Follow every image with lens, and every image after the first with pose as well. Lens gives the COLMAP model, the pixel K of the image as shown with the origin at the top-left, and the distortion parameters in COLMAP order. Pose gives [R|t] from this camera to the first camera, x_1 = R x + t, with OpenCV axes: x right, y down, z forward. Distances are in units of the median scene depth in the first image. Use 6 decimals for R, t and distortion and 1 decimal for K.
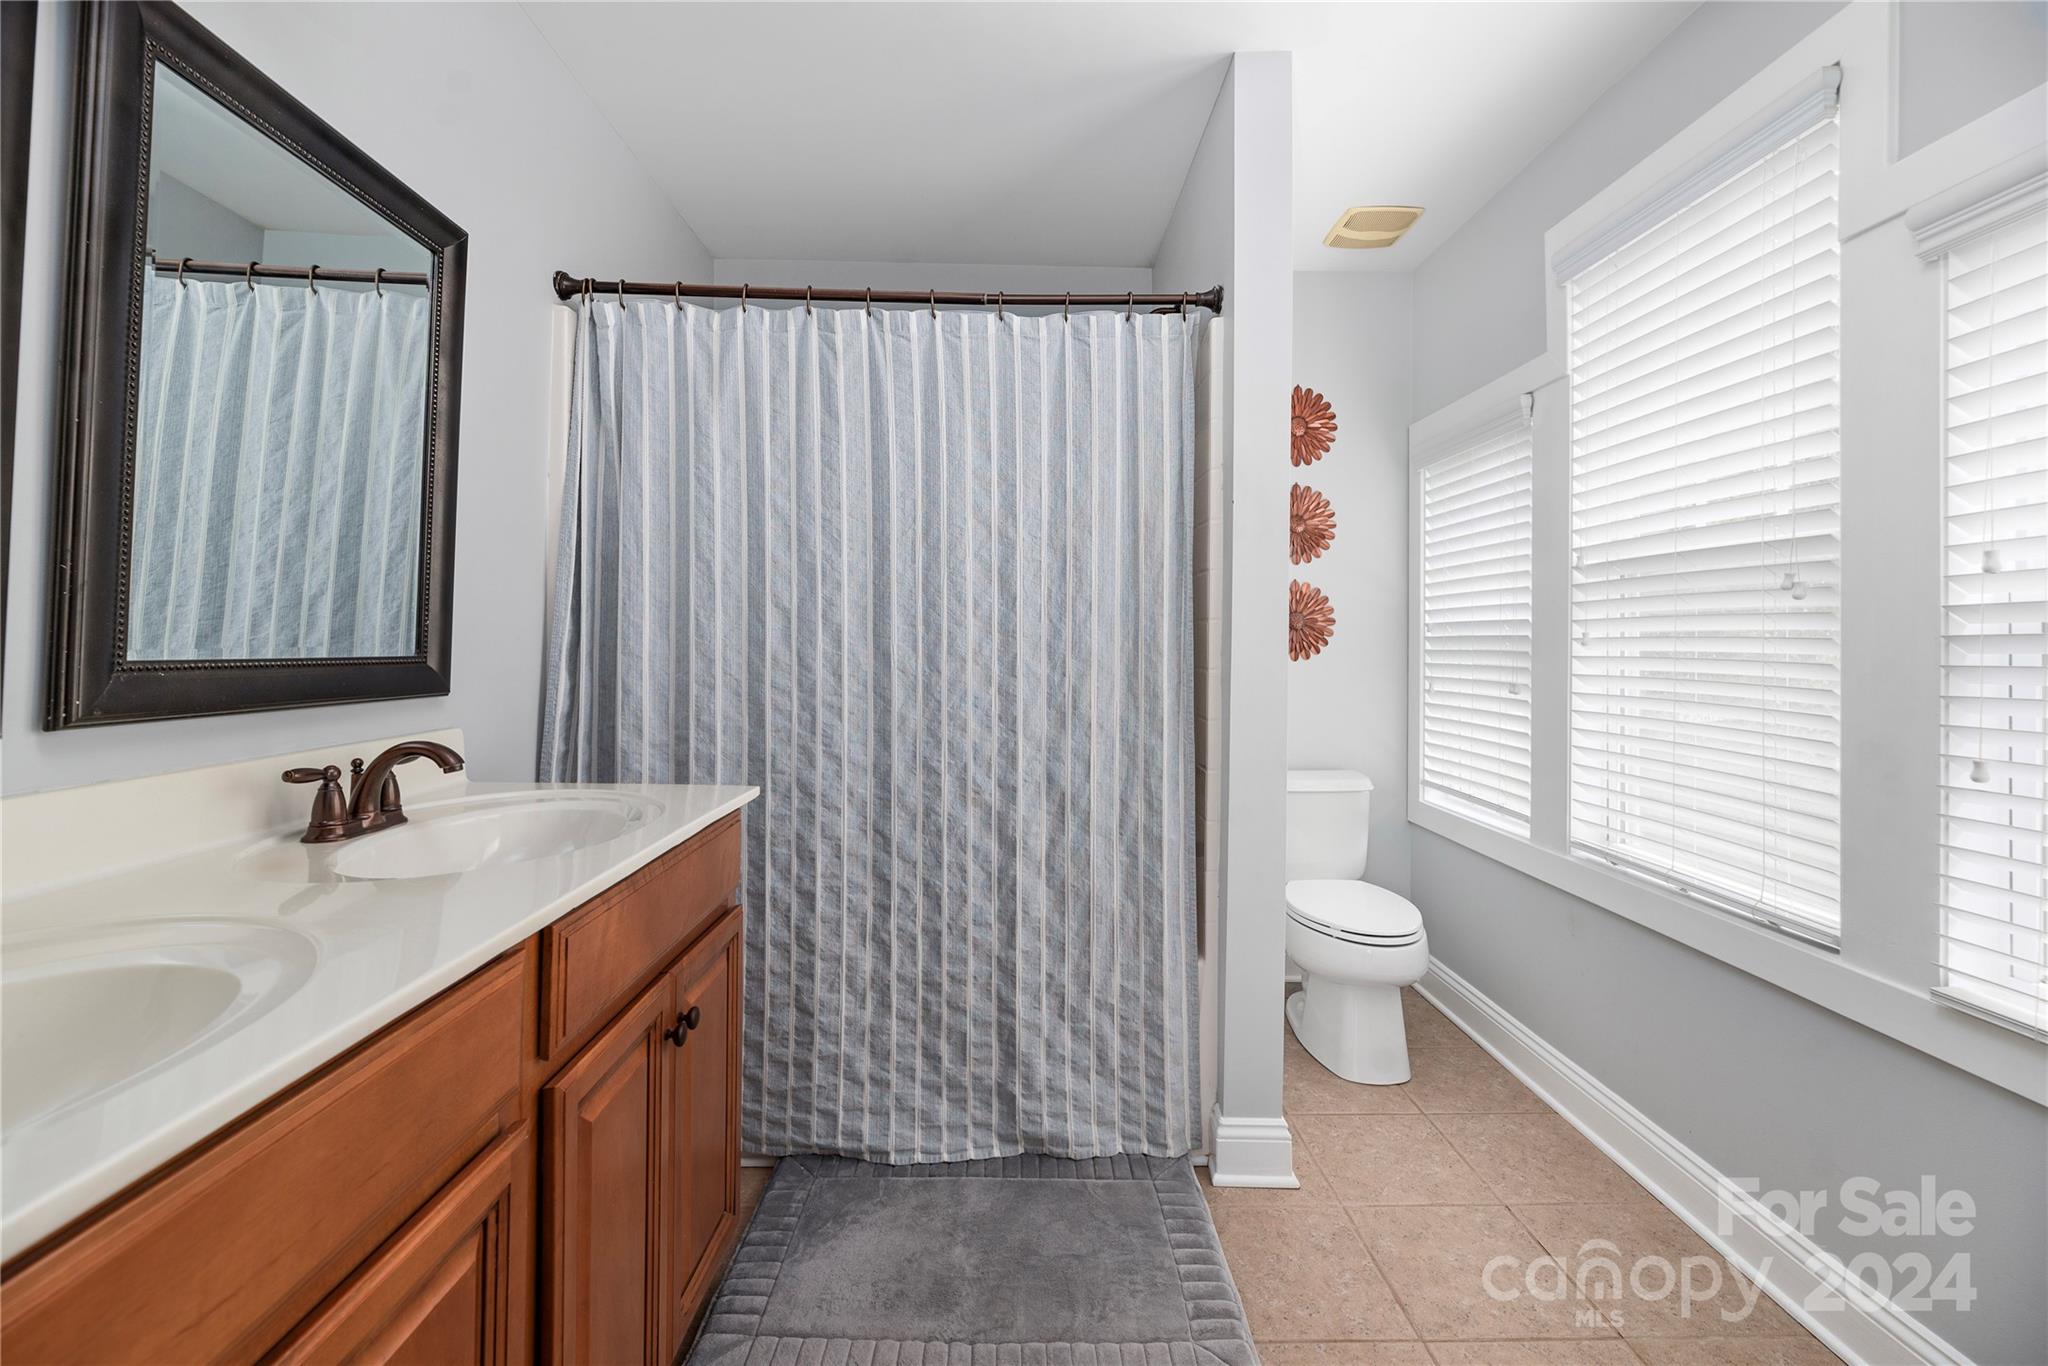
lens RADIAL K [[847.3, 0, 1023.8], [0, 847.3, 626.9], [0, 0, 1]] dist [-0.000179, -0.000084]
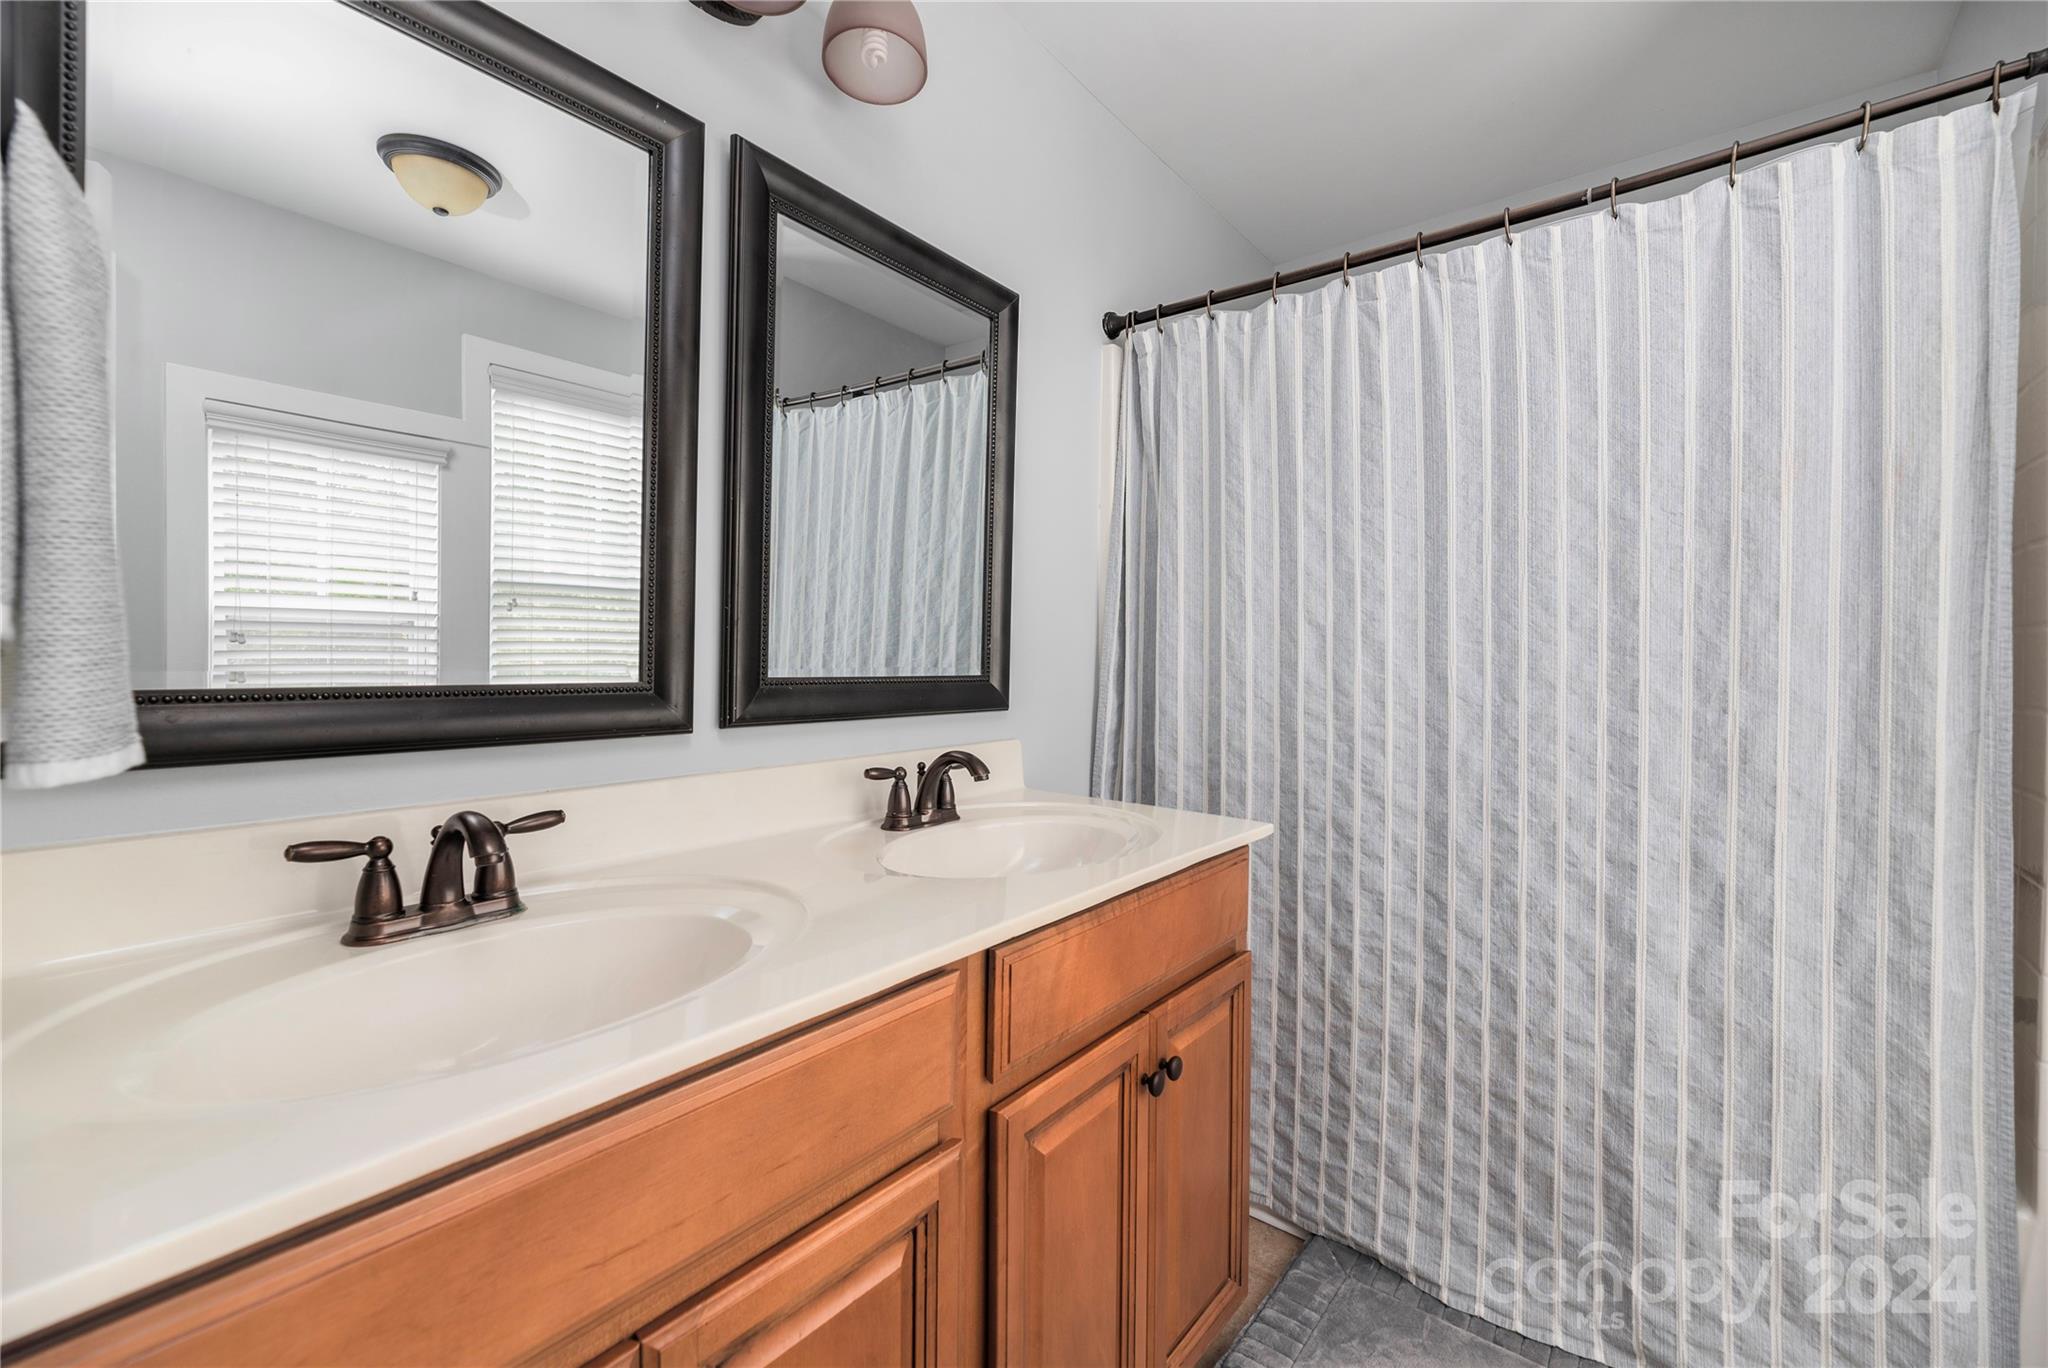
lens RADIAL K [[847.3, 0, 1015.2], [0, 847.3, 667.1], [0, 0, 1]] dist [-0.000179, -0.000084]
pose [[0.771821, 0.002923, -0.635833, 0.040548], [0.011644, 0.999757, 0.018730, 0.001499], [0.635733, -0.021860, 0.771599, 0.114242]]
